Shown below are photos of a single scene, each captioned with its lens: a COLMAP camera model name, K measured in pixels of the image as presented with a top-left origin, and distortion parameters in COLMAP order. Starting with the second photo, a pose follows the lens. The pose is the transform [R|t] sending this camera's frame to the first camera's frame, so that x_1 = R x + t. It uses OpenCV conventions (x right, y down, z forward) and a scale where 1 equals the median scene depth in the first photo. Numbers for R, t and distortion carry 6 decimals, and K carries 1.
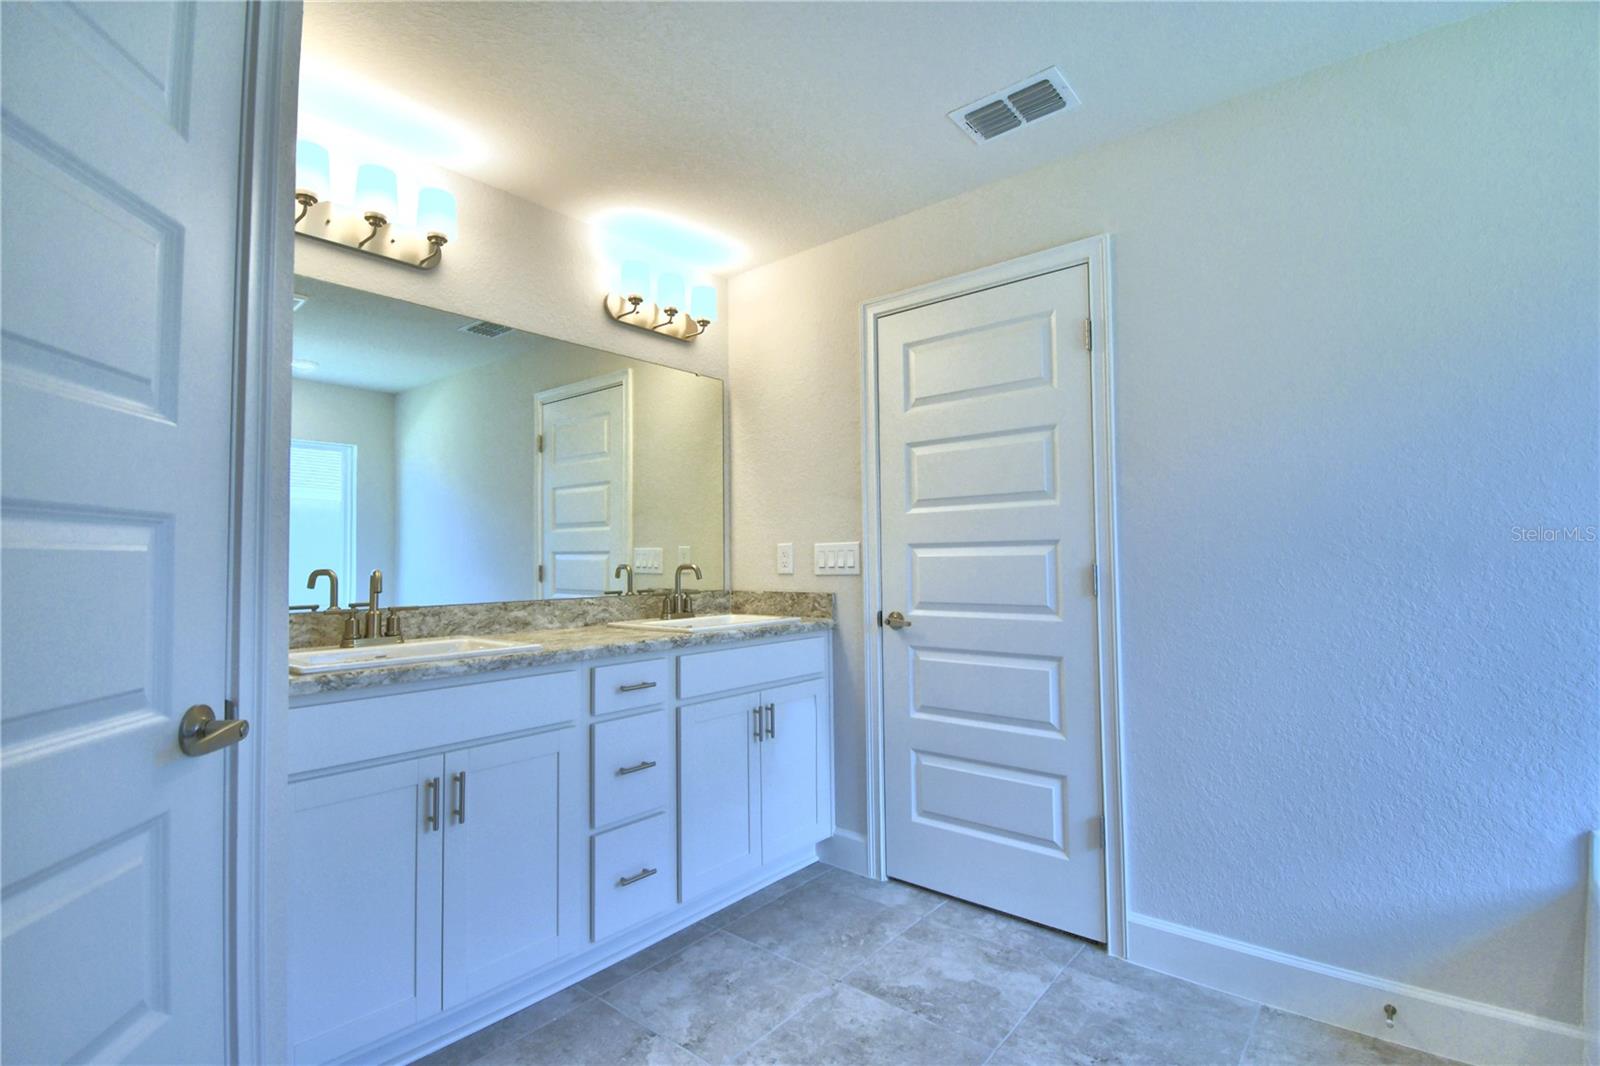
lens RADIAL K [[720.8, 0, 820.2], [0, 720.8, 528.9], [0, 0, 1]] dist [0.016455, -0.019970]
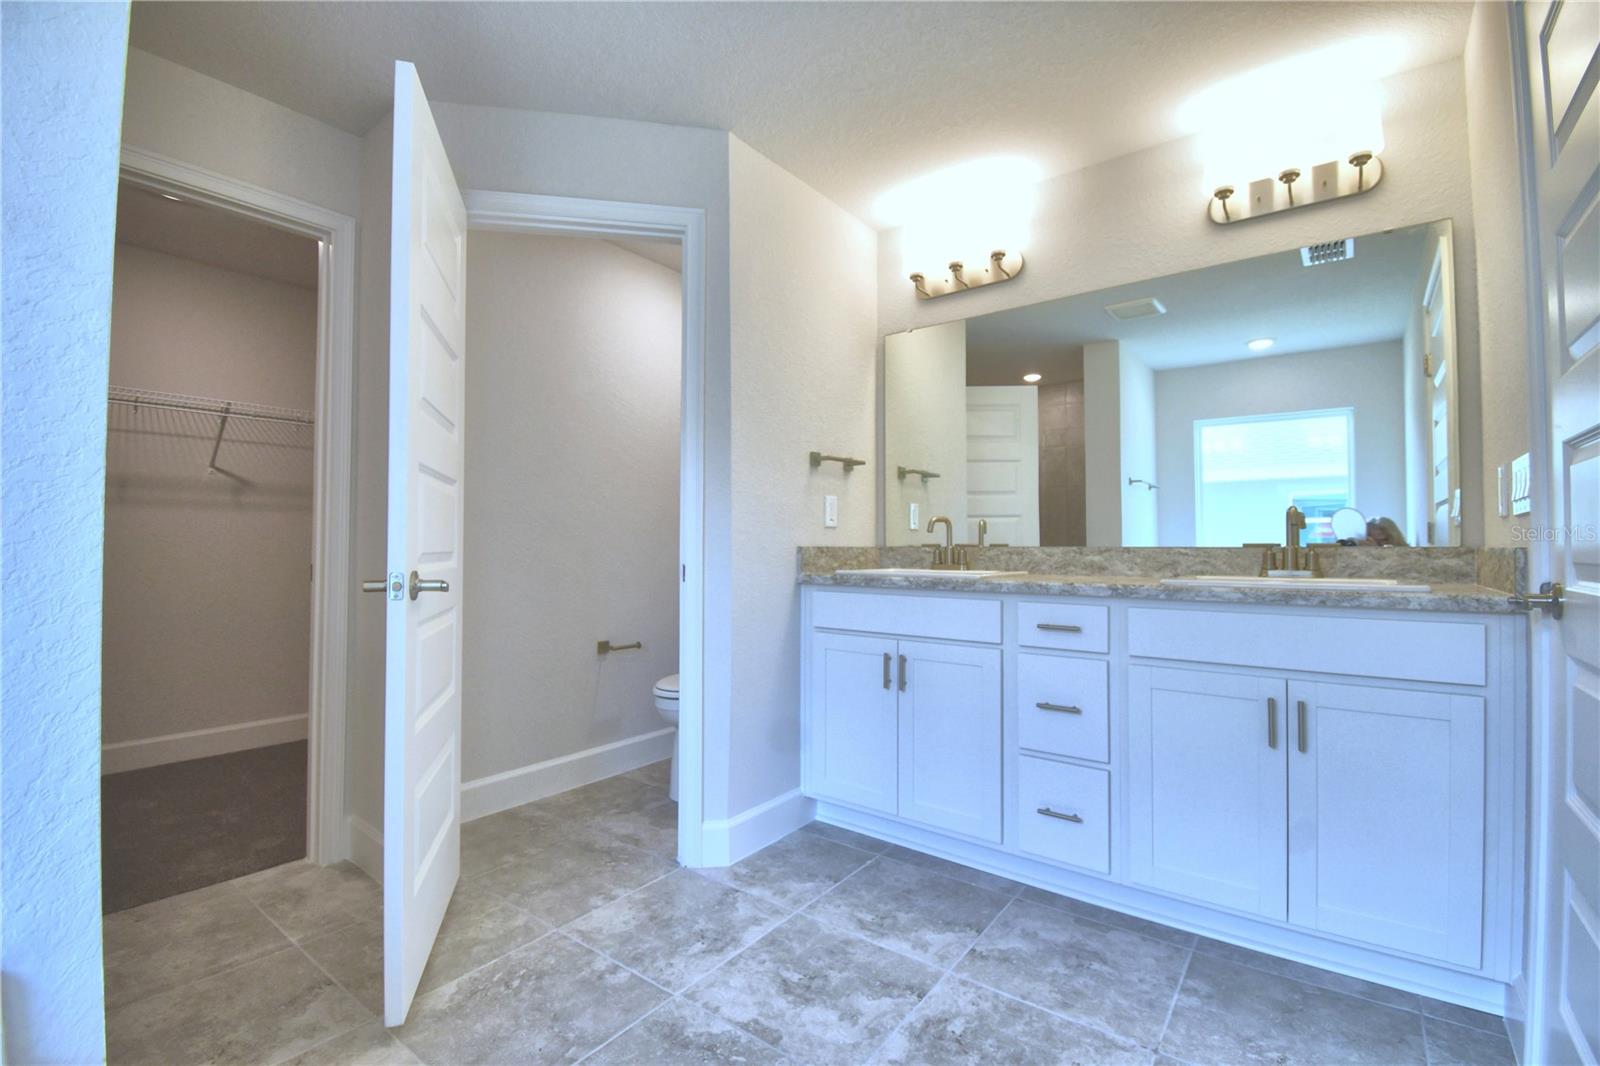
lens RADIAL K [[720.8, 0, 805.1], [0, 720.8, 538.6], [0, 0, 1]] dist [0.016455, -0.019970]
pose [[0.036250, -0.006291, -0.999323, 0.698356], [0.043003, 0.999064, -0.004730, 0.082624], [0.998417, -0.042803, 0.036486, 0.591917]]
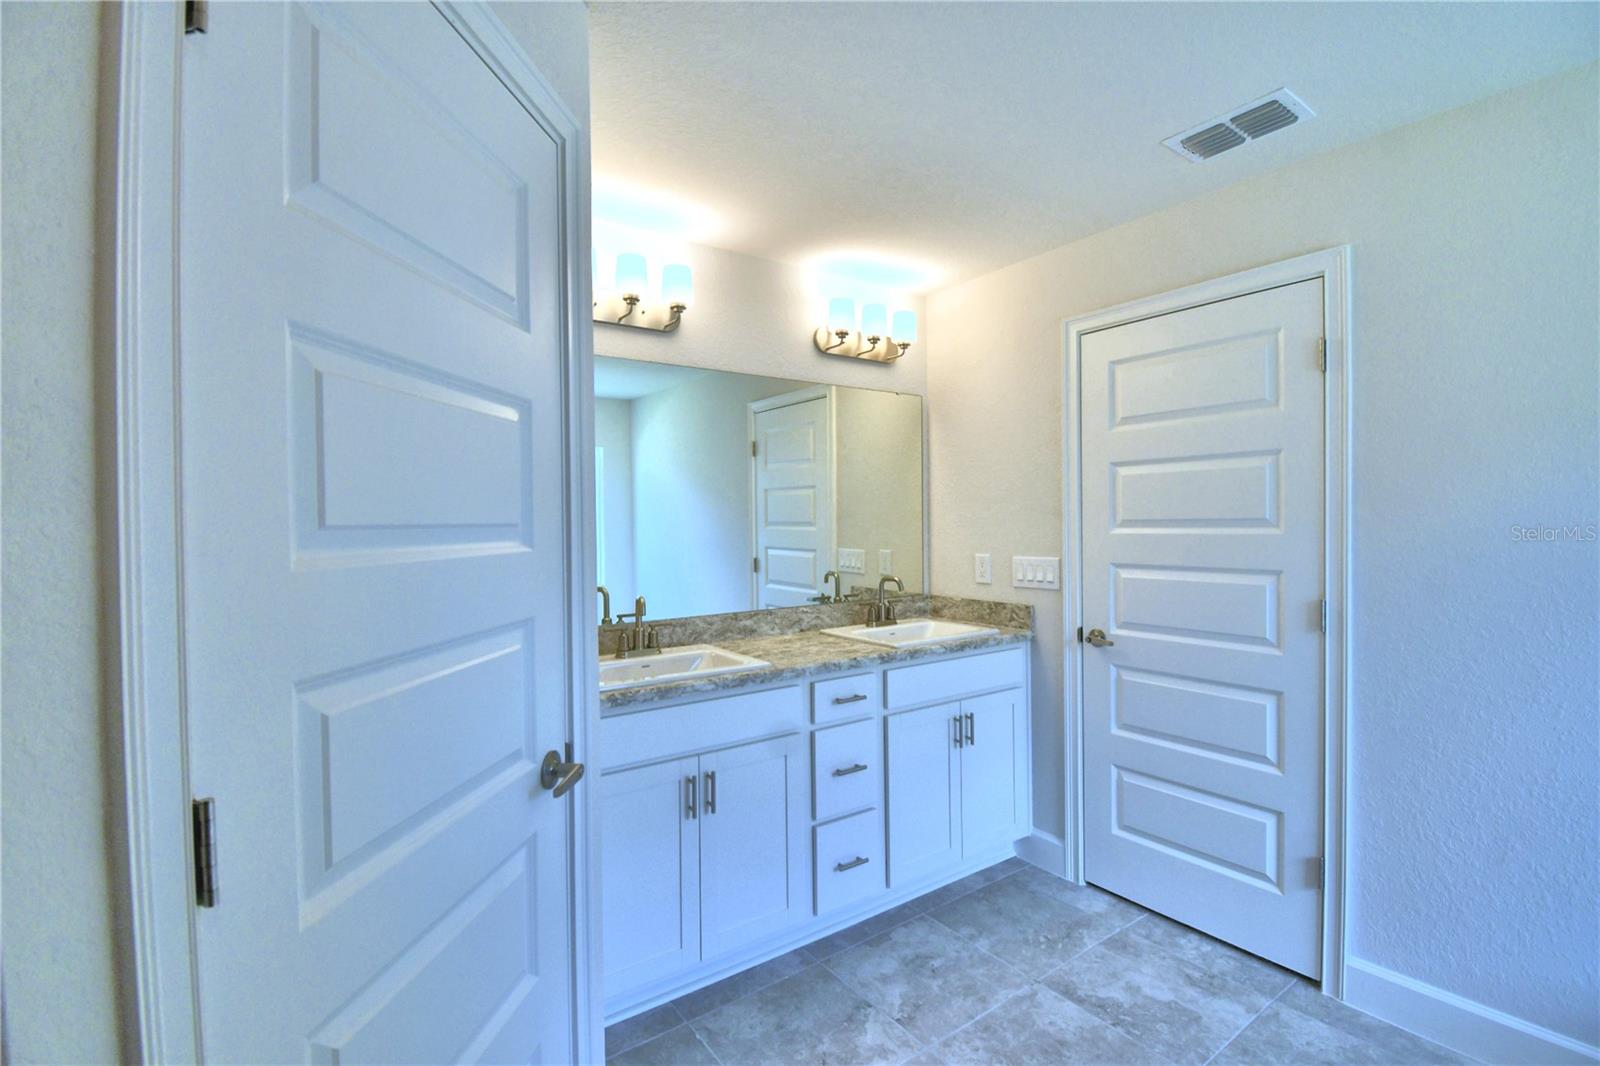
lens RADIAL K [[720.8, 0, 826.1], [0, 720.8, 536.8], [0, 0, 1]] dist [0.016455, -0.019970]
pose [[0.968146, 0.004731, -0.250341, -0.011155], [0.011750, 0.997862, 0.064297, -0.099202], [0.250110, -0.065190, 0.966020, -0.067320]]
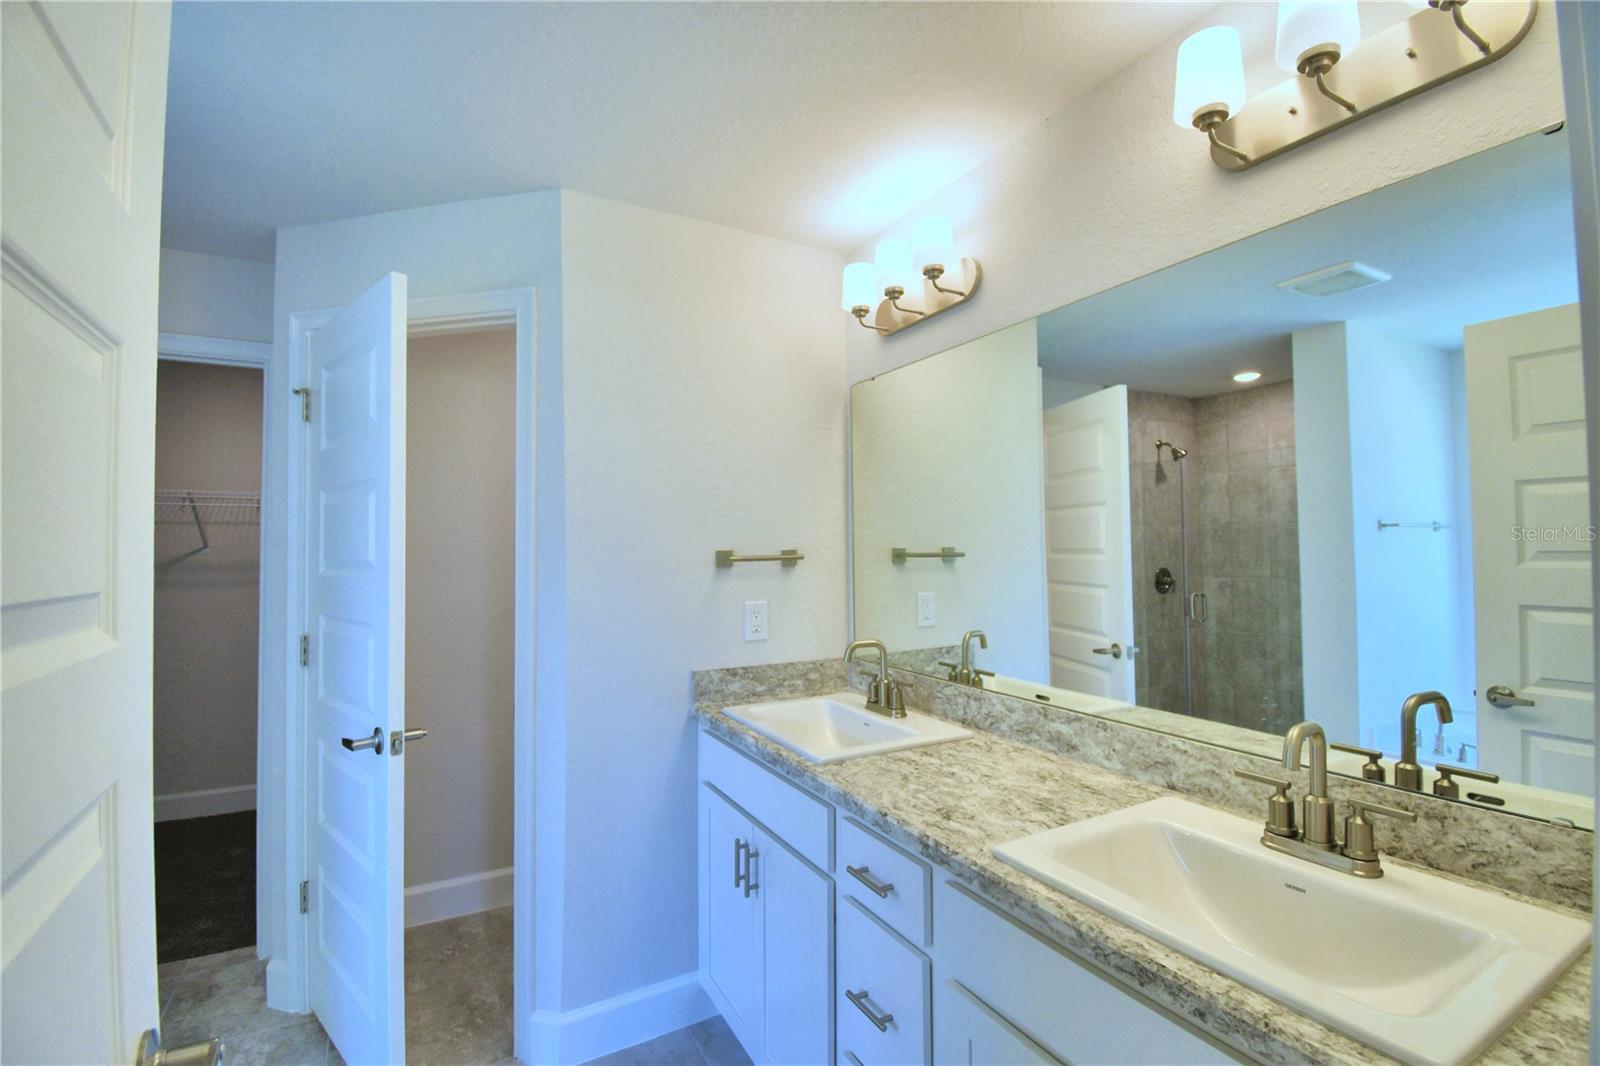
lens RADIAL K [[720.8, 0, 809.1], [0, 720.8, 527.3], [0, 0, 1]] dist [0.016455, -0.019970]
pose [[-0.379306, -0.014241, -0.925162, 0.333356], [0.047471, 0.998265, -0.034829, -0.064133], [0.924053, -0.057129, -0.377972, 1.156831]]
